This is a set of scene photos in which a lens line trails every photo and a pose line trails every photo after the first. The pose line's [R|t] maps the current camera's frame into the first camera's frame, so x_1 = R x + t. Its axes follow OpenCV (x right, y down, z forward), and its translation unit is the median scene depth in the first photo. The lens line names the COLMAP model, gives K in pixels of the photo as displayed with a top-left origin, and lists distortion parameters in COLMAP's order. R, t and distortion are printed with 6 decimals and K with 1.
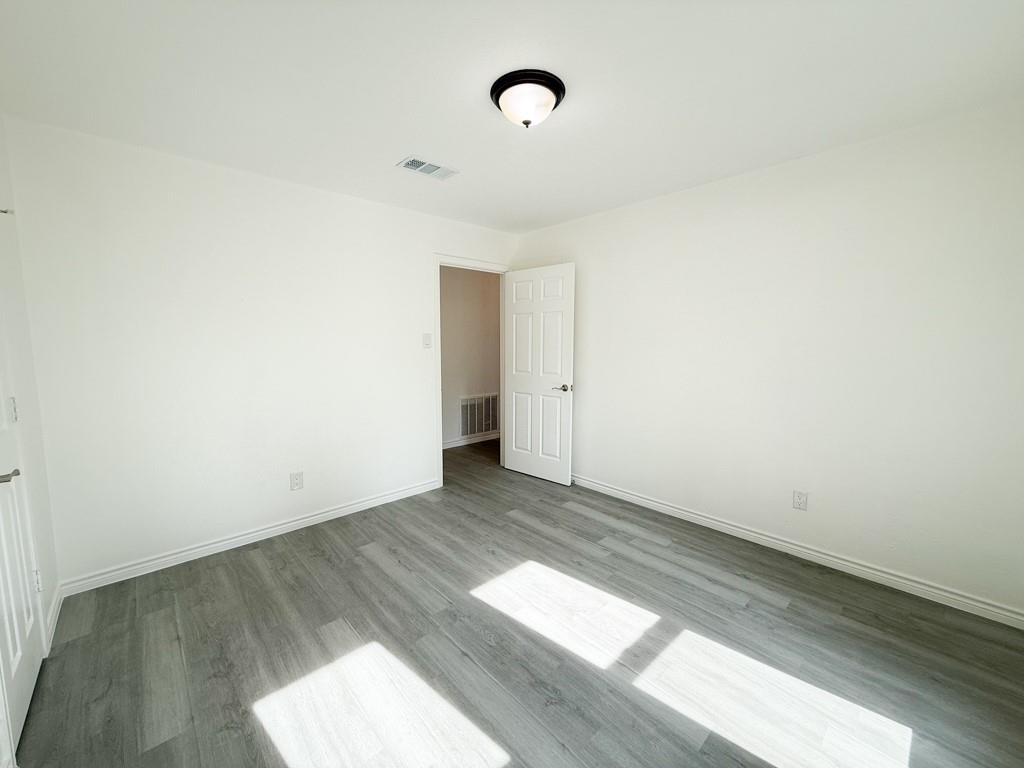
lens RADIAL K [[407.1, 0, 510.3], [0, 407.1, 387.5], [0, 0, 1]] dist [-0.000570, 0.000731]
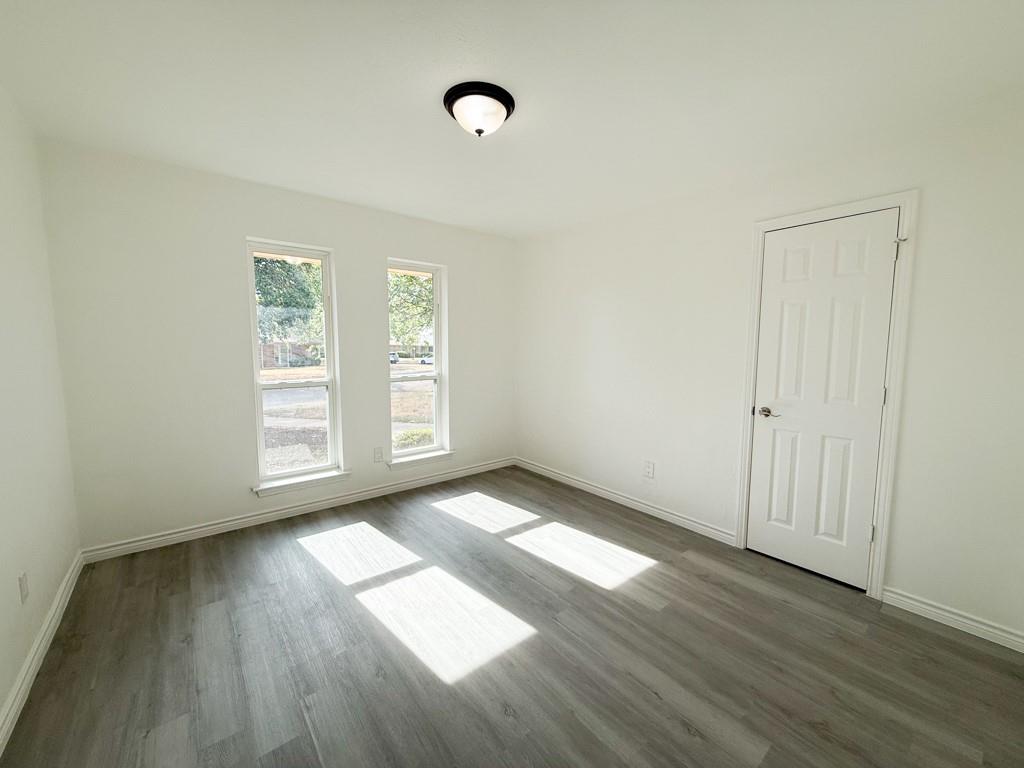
lens RADIAL K [[407.1, 0, 512.4], [0, 407.1, 380.7], [0, 0, 1]] dist [-0.000570, 0.000731]
pose [[-0.998364, -0.013227, 0.055620, -0.105079], [-0.001838, 0.979790, 0.200018, -0.221633], [-0.057142, 0.199589, -0.978212, 2.039831]]
